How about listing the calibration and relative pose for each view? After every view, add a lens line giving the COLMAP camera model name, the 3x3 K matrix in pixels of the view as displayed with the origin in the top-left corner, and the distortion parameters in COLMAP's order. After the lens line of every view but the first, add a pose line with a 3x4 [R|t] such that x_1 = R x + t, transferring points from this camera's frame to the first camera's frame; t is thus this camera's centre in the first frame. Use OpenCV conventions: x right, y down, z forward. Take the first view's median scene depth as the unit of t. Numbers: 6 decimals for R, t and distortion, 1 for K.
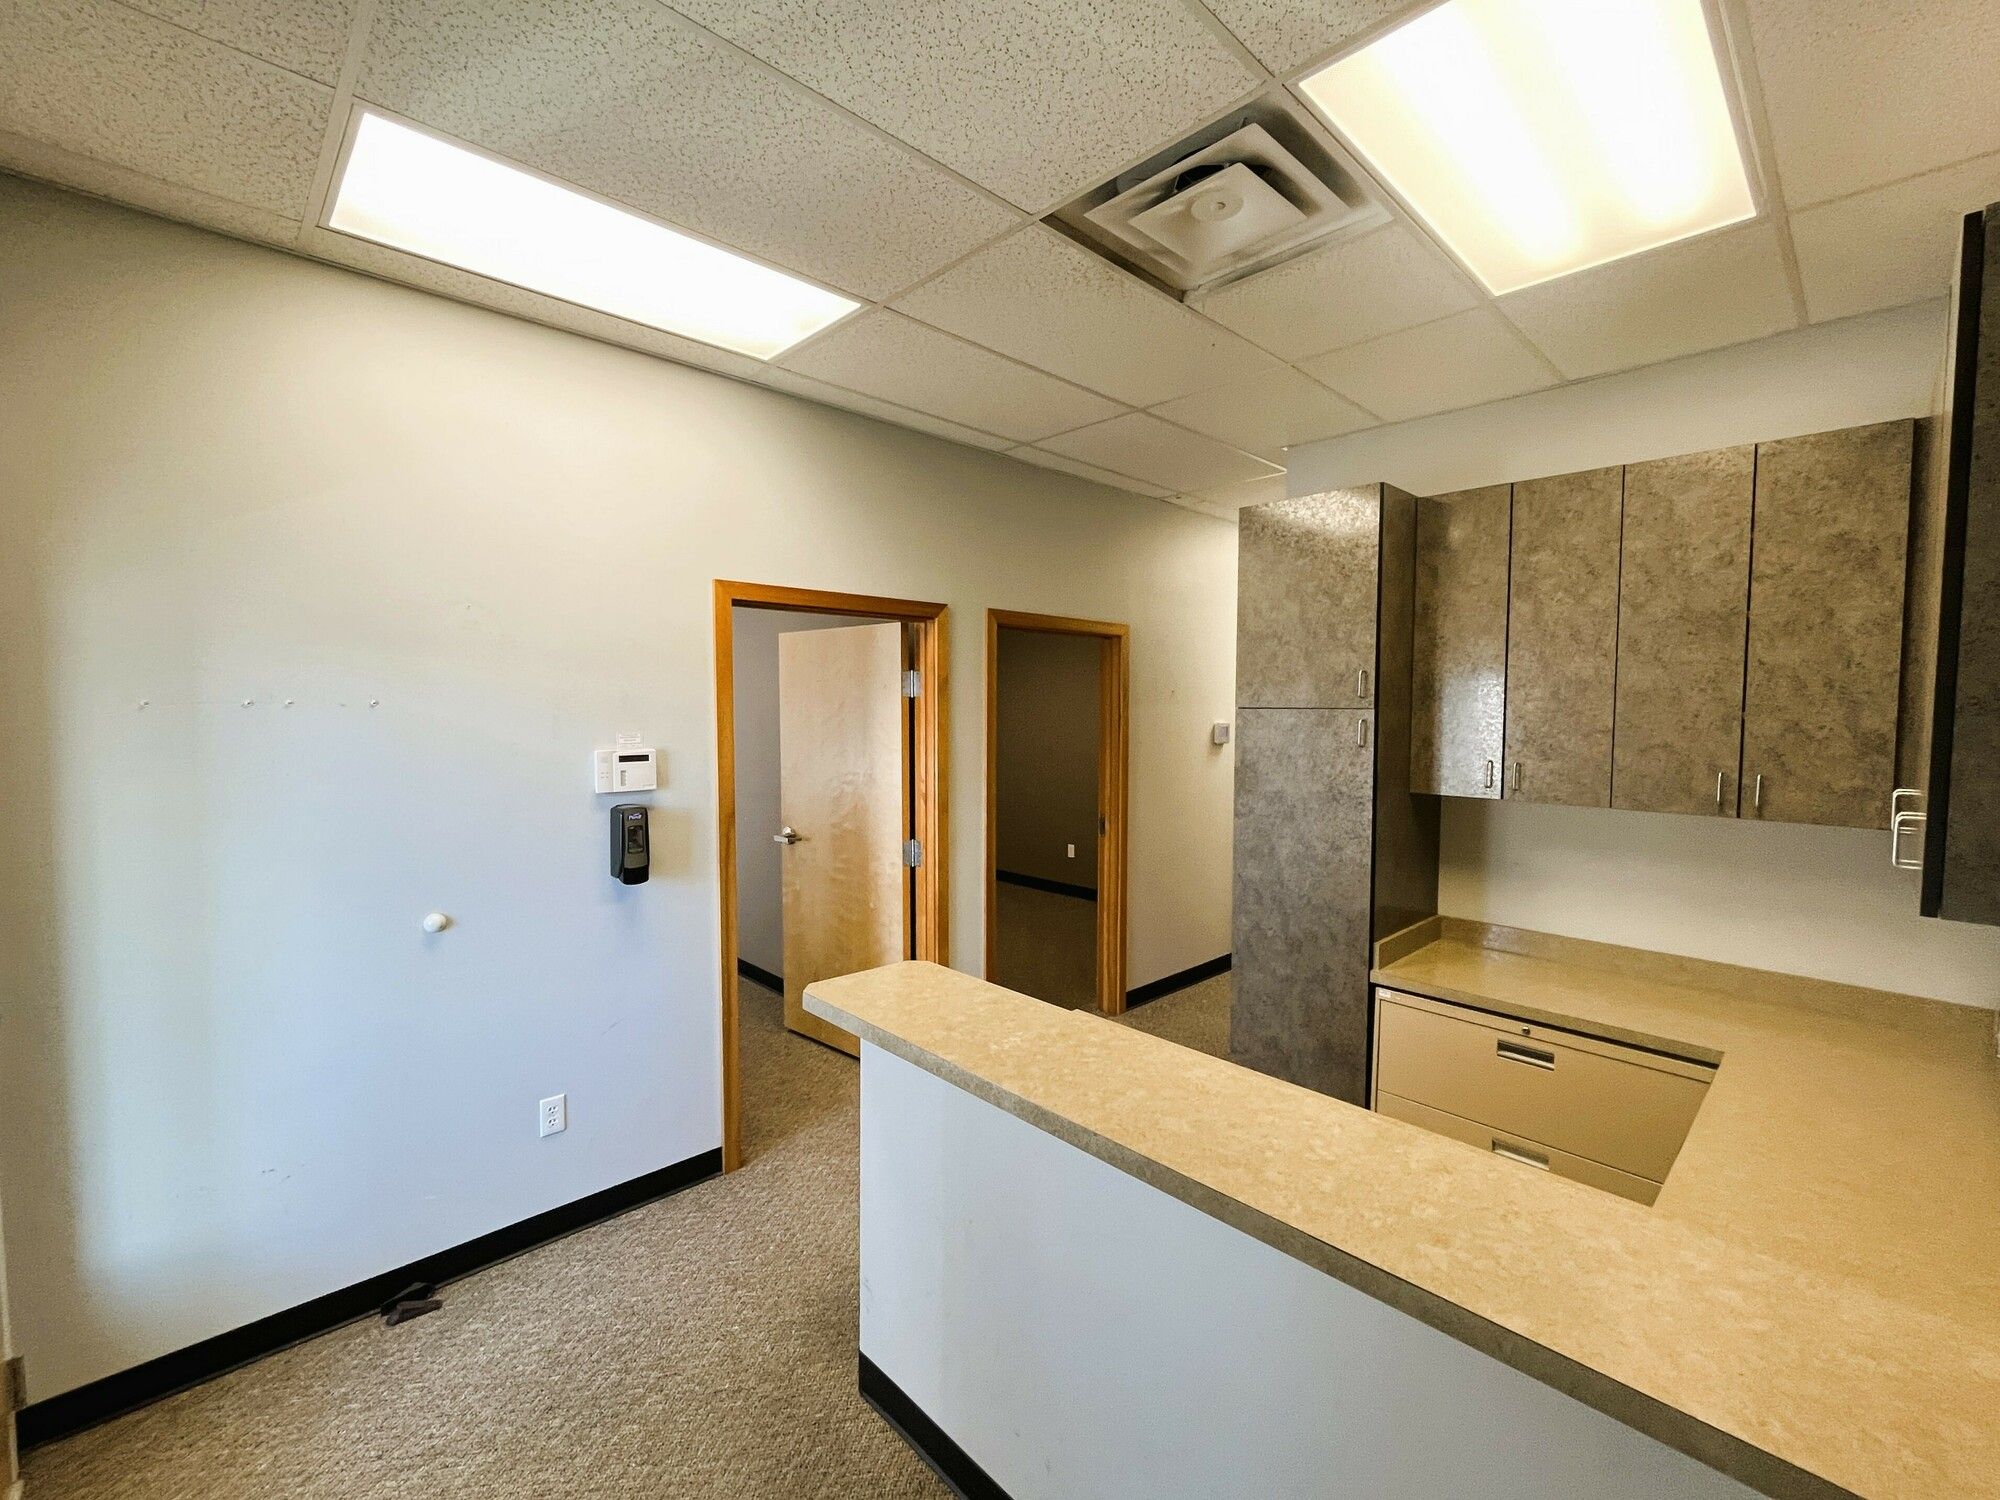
lens RADIAL K [[845.7, 0, 1000.0], [0, 845.7, 750.0], [0, 0, 1]] dist [-0.001102, -0.000122]
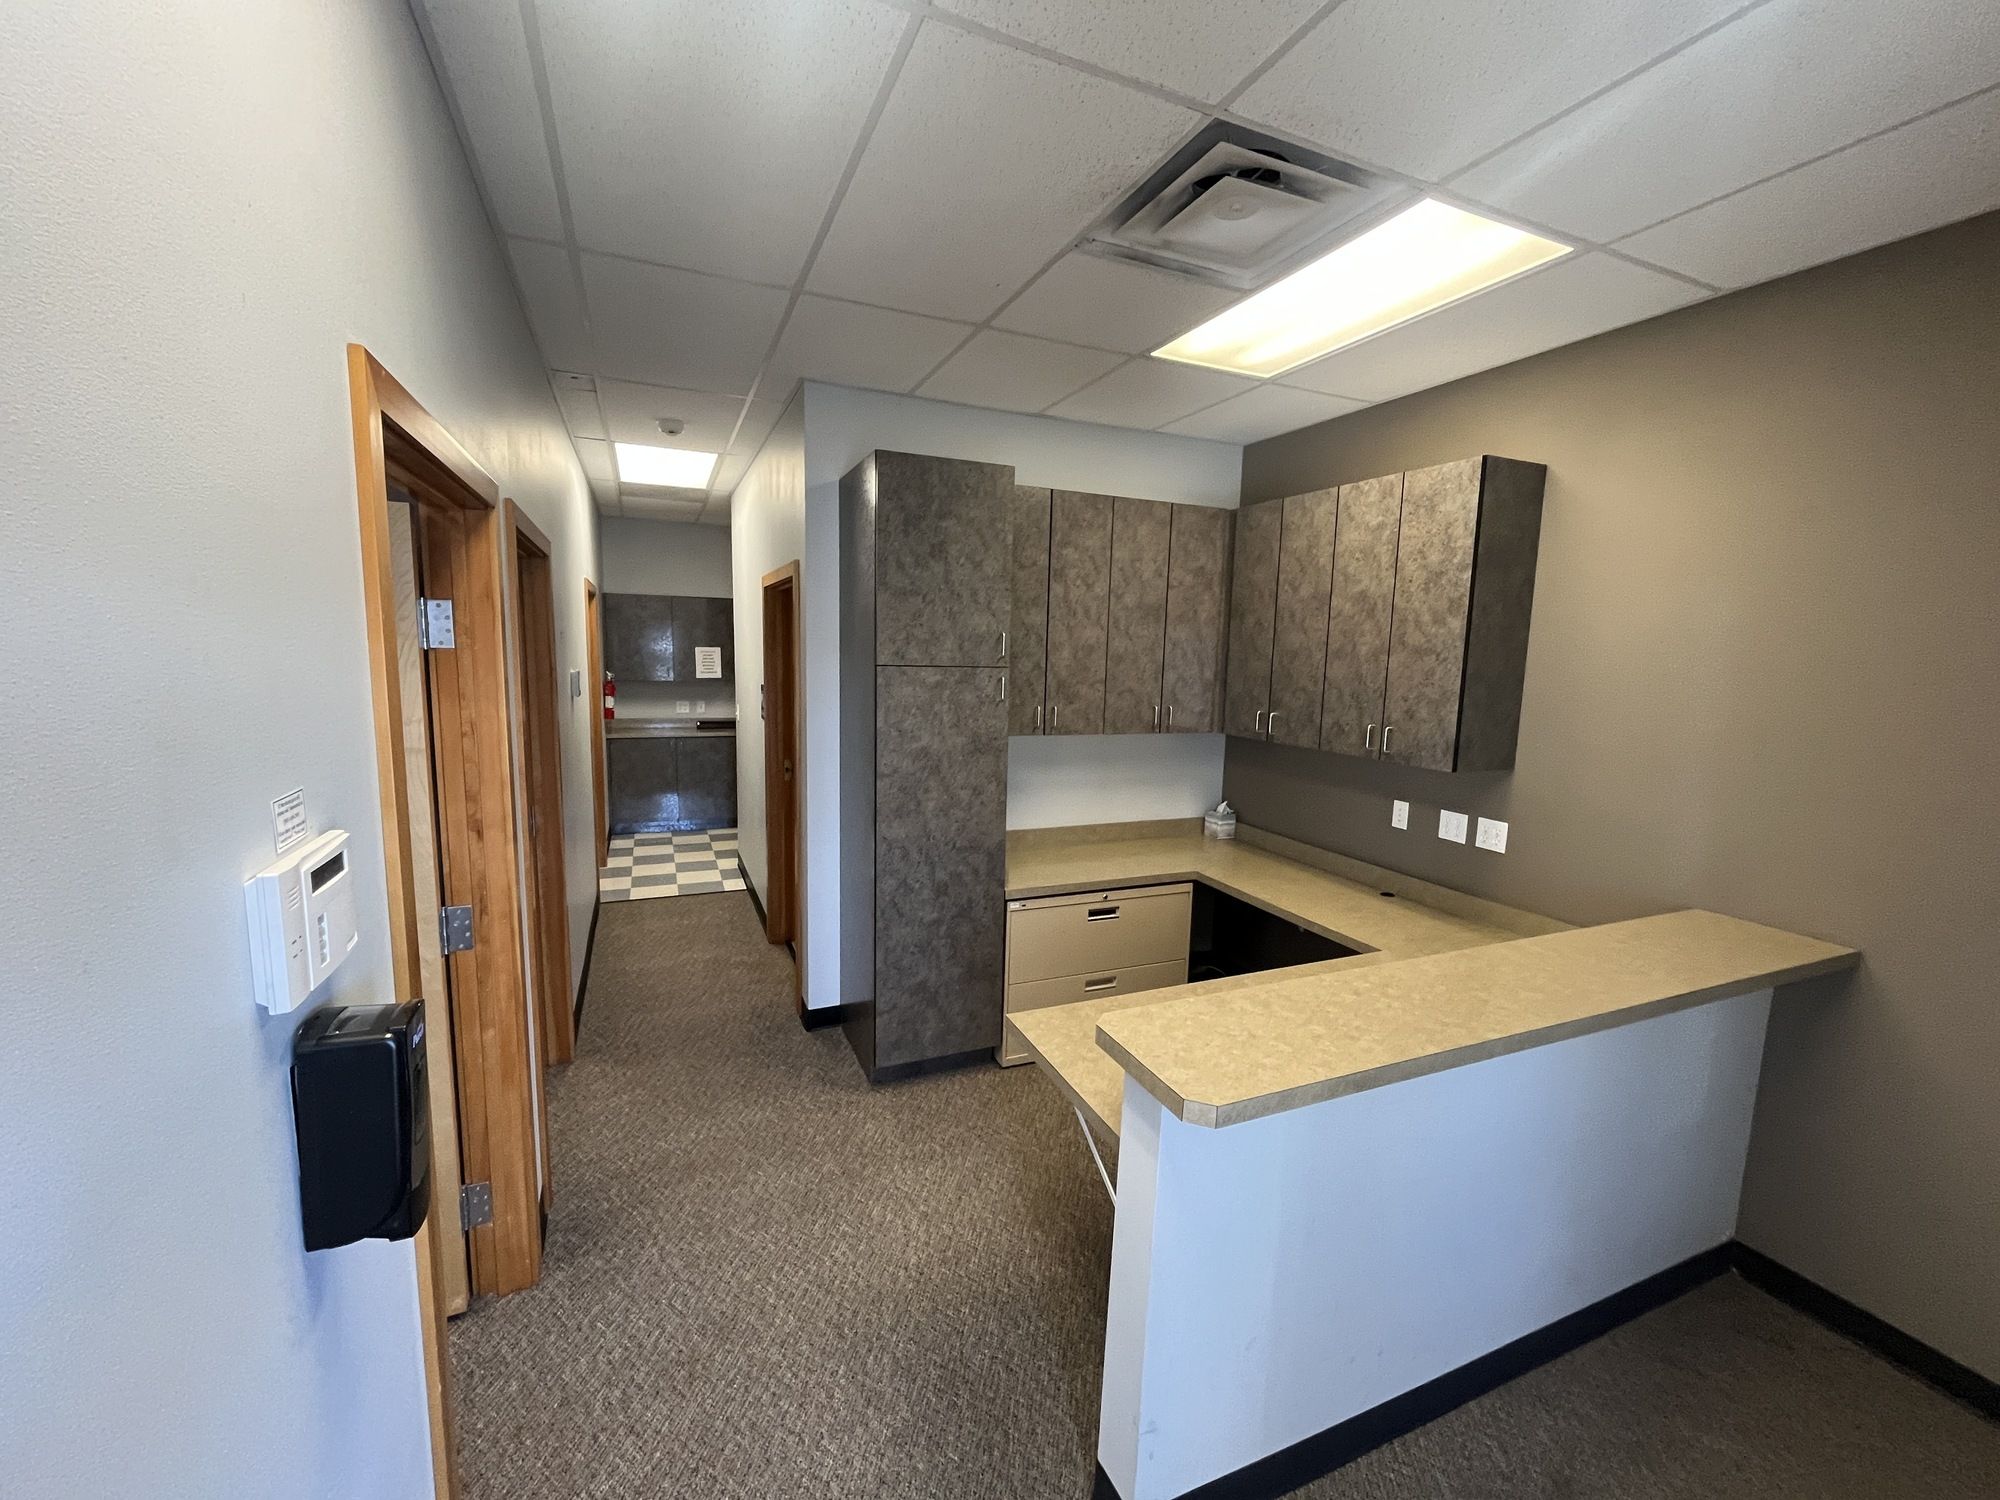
lens RADIAL K [[811.1, 0, 992.7], [0, 811.1, 754.1], [0, 0, 1]] dist [0.000564, -0.000001]
pose [[0.354866, -0.114831, 0.927838, -0.664263], [0.028682, 0.993298, 0.111962, -0.060588], [-0.934477, -0.013119, 0.355781, 0.688432]]
